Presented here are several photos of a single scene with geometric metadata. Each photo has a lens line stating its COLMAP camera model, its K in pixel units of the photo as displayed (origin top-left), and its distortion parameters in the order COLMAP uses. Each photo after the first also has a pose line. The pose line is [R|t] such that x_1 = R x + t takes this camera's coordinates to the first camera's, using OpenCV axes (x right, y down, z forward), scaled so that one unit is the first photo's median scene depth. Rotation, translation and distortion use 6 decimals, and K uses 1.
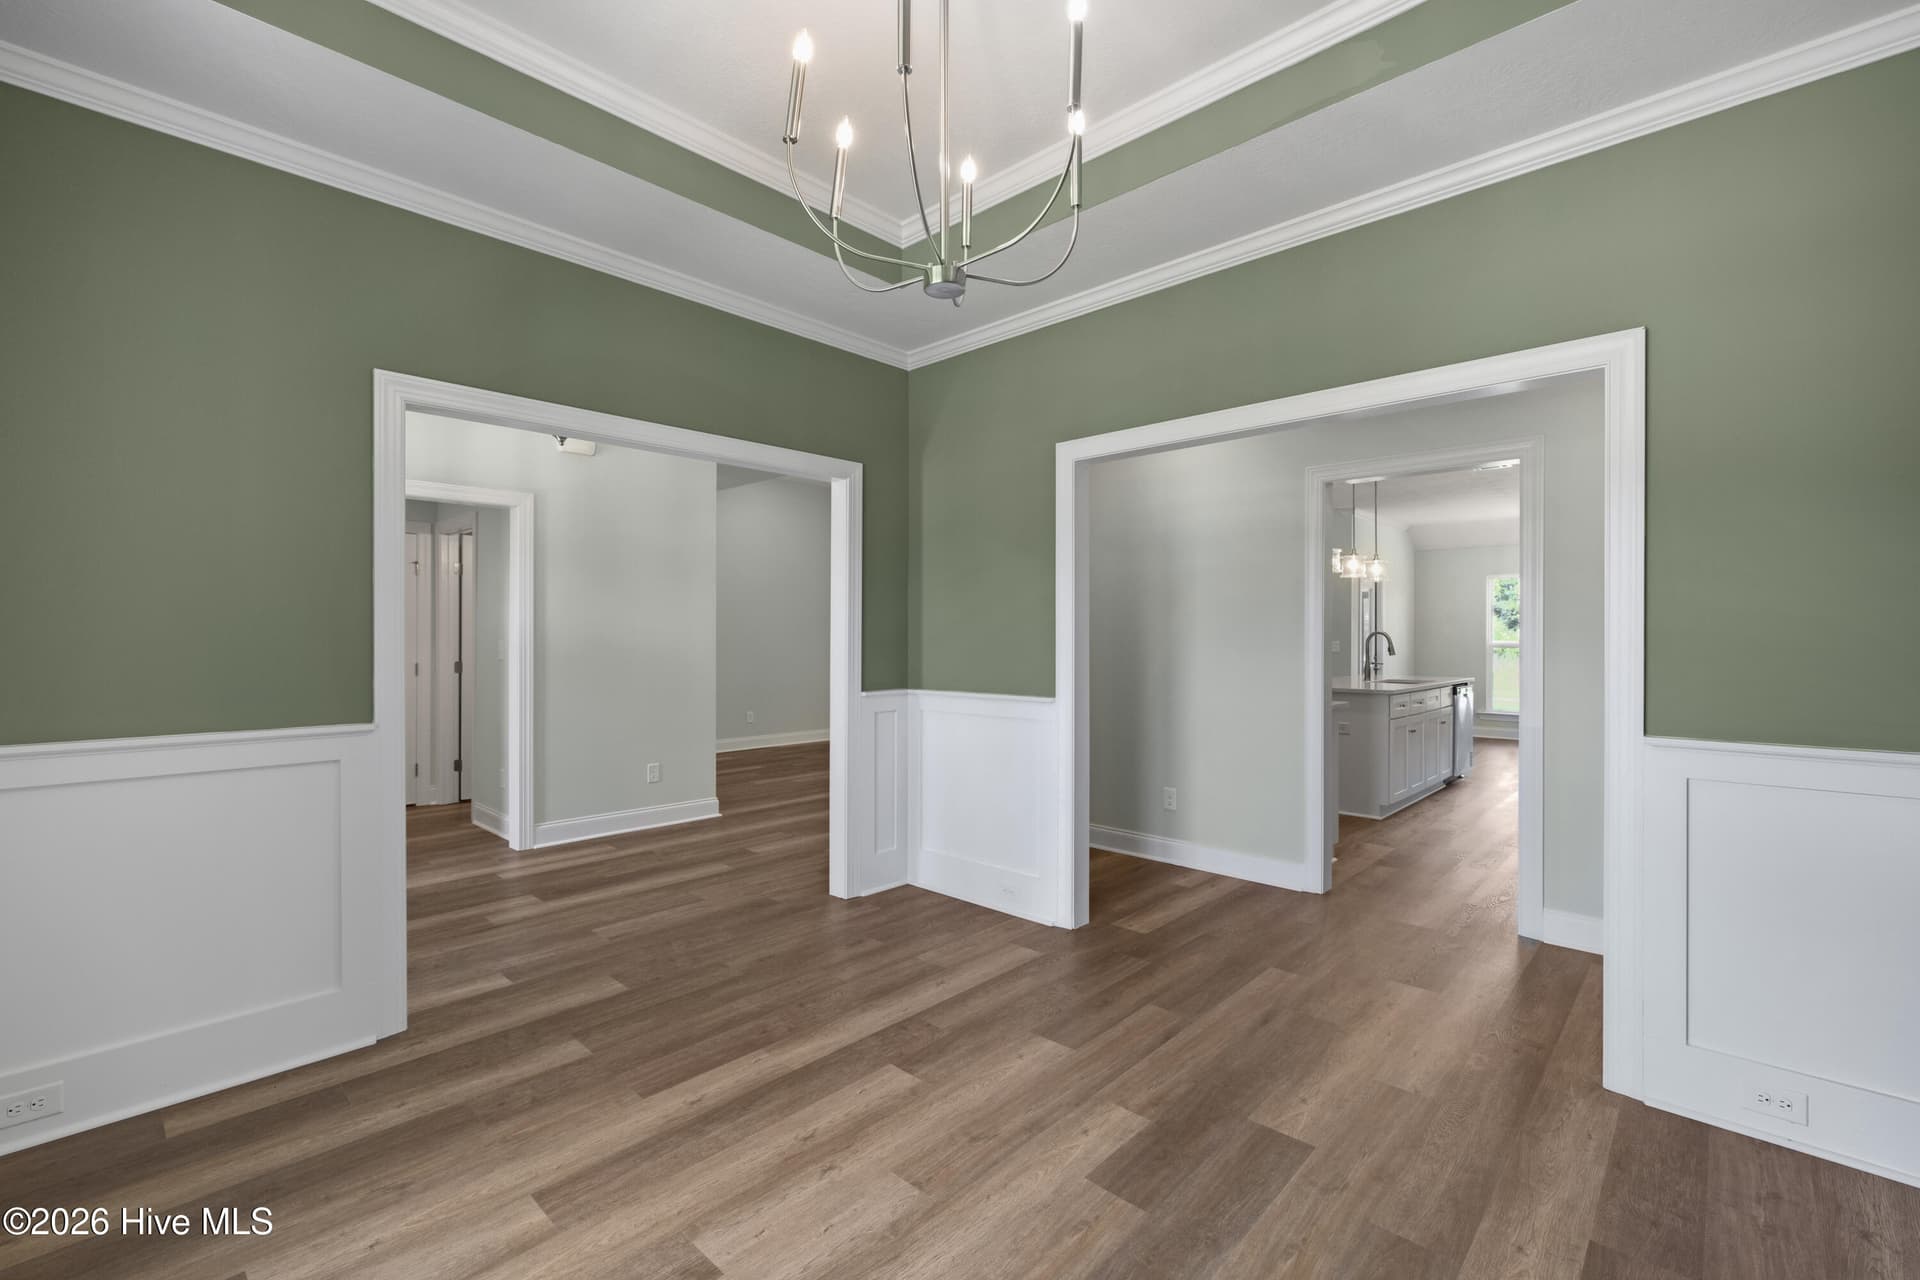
lens RADIAL K [[824.4, 0, 960.0], [0, 824.4, 640.0], [0, 0, 1]] dist [-0.000134, 0.000059]
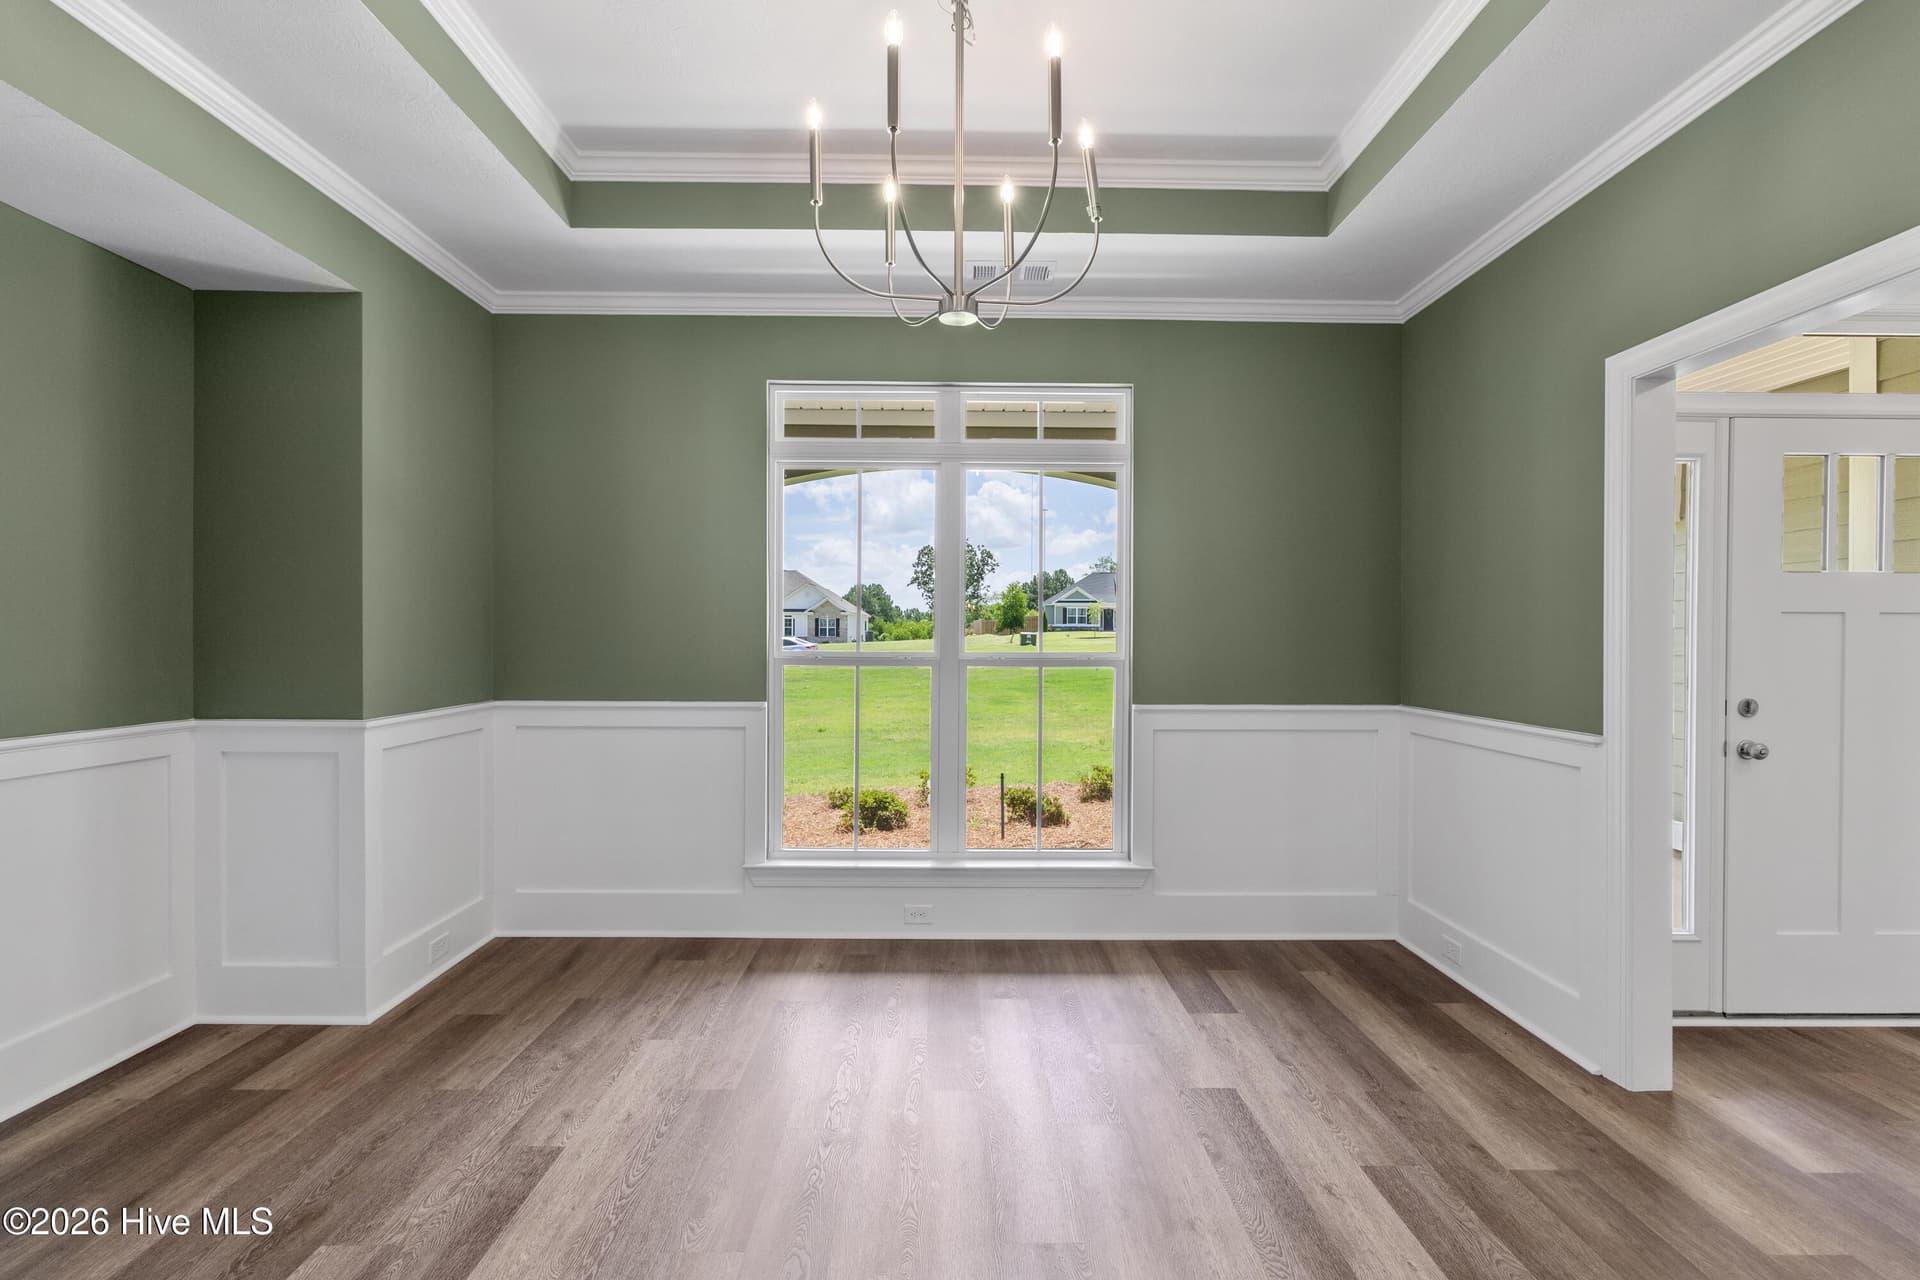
lens RADIAL K [[852.1, 0, 960.0], [0, 852.1, 640.0], [0, 0, 1]] dist [0.009361, 0.000435]
pose [[-0.722735, -0.003264, -0.691117, 0.456940], [-0.009730, 0.999938, 0.005453, -0.006552], [0.691056, 0.010666, -0.722722, 1.103718]]
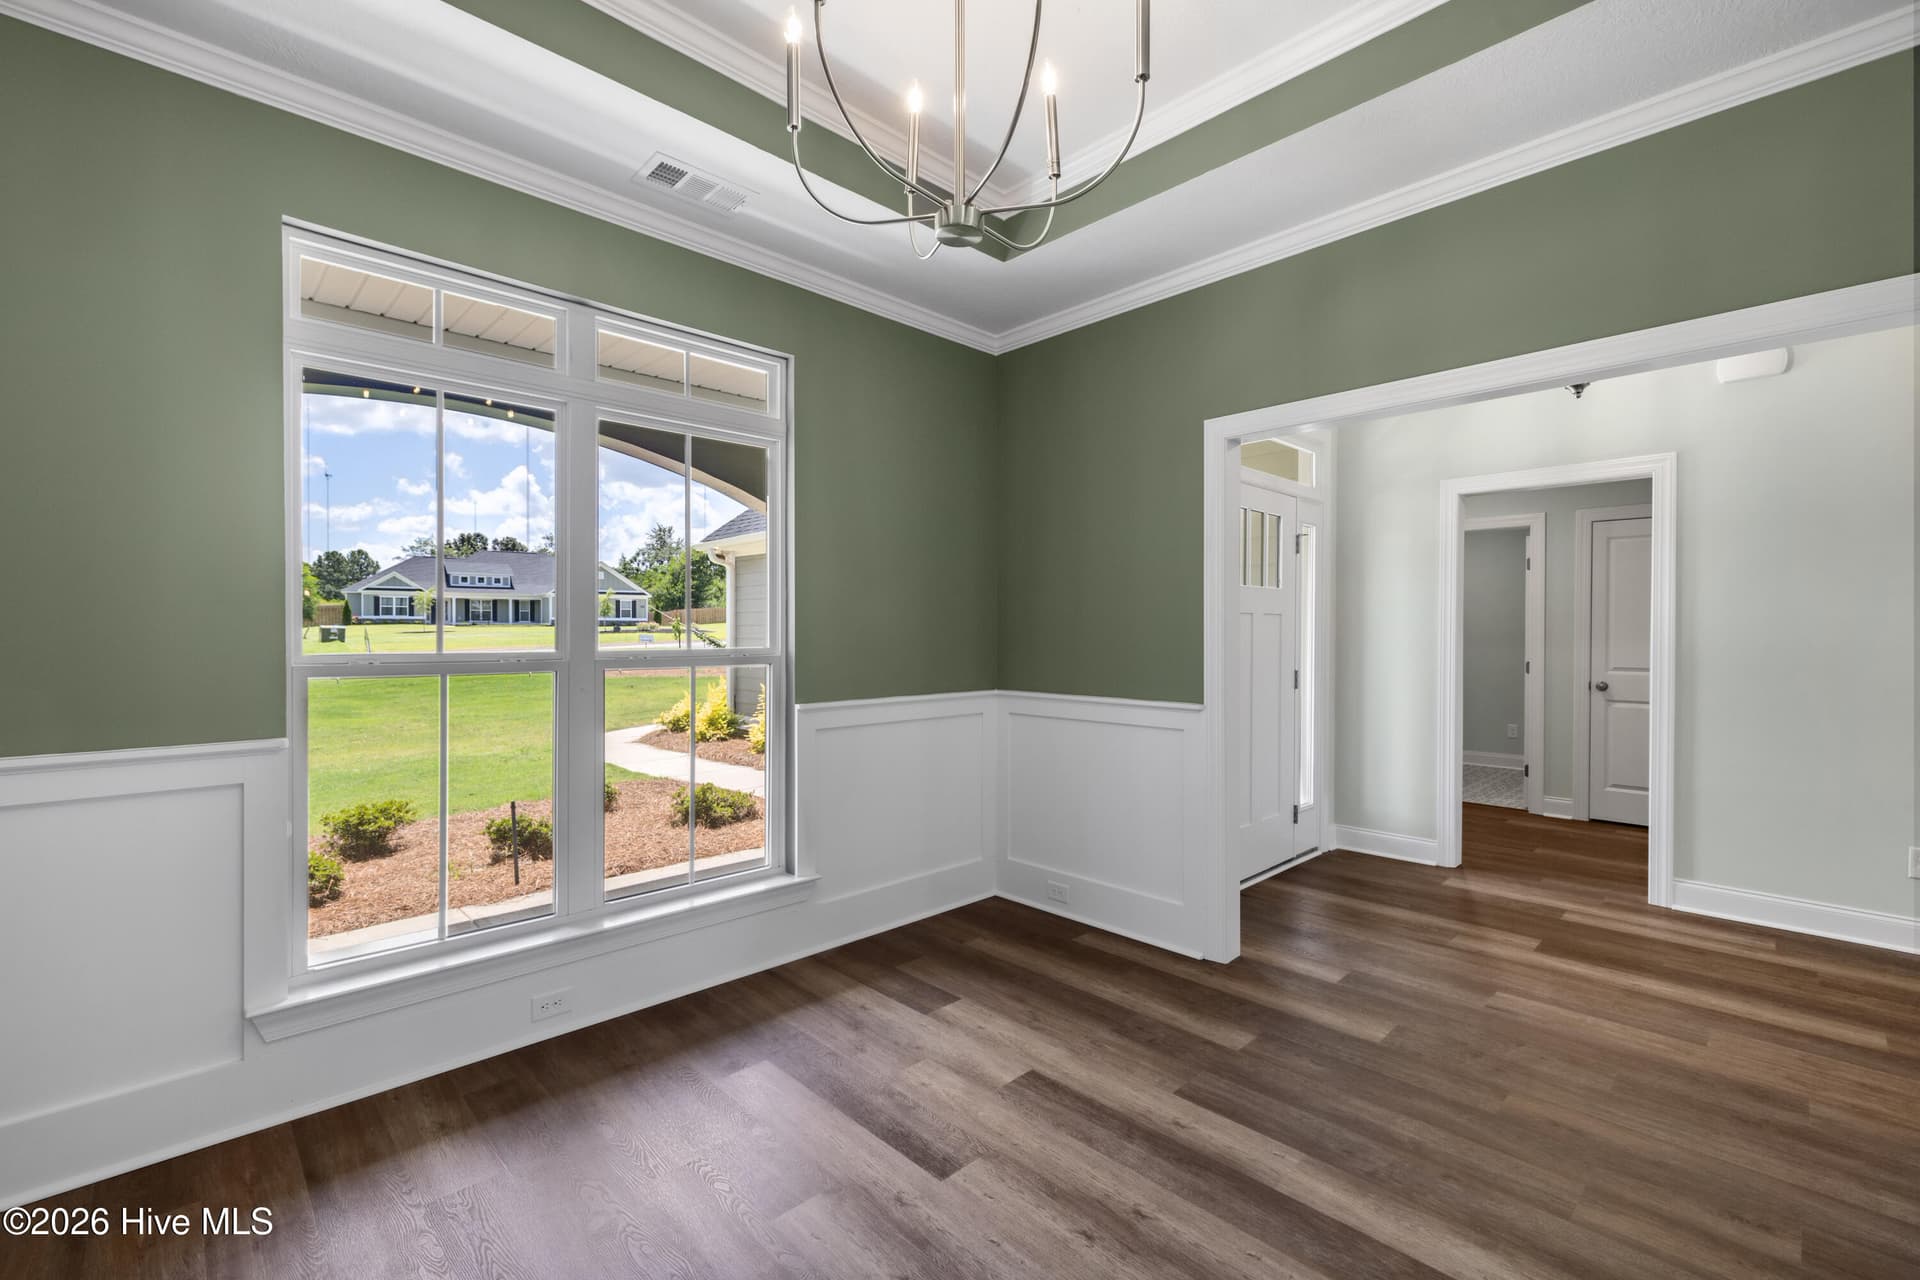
lens RADIAL K [[829.0, 0, 960.0], [0, 829.0, 640.0], [0, 0, 1]] dist [0.006699, 0.000605]
pose [[-0.050524, 0.007385, -0.998696, 0.521462], [-0.005035, 0.999958, 0.007649, -0.004951], [0.998710, 0.005415, -0.050484, 0.638465]]
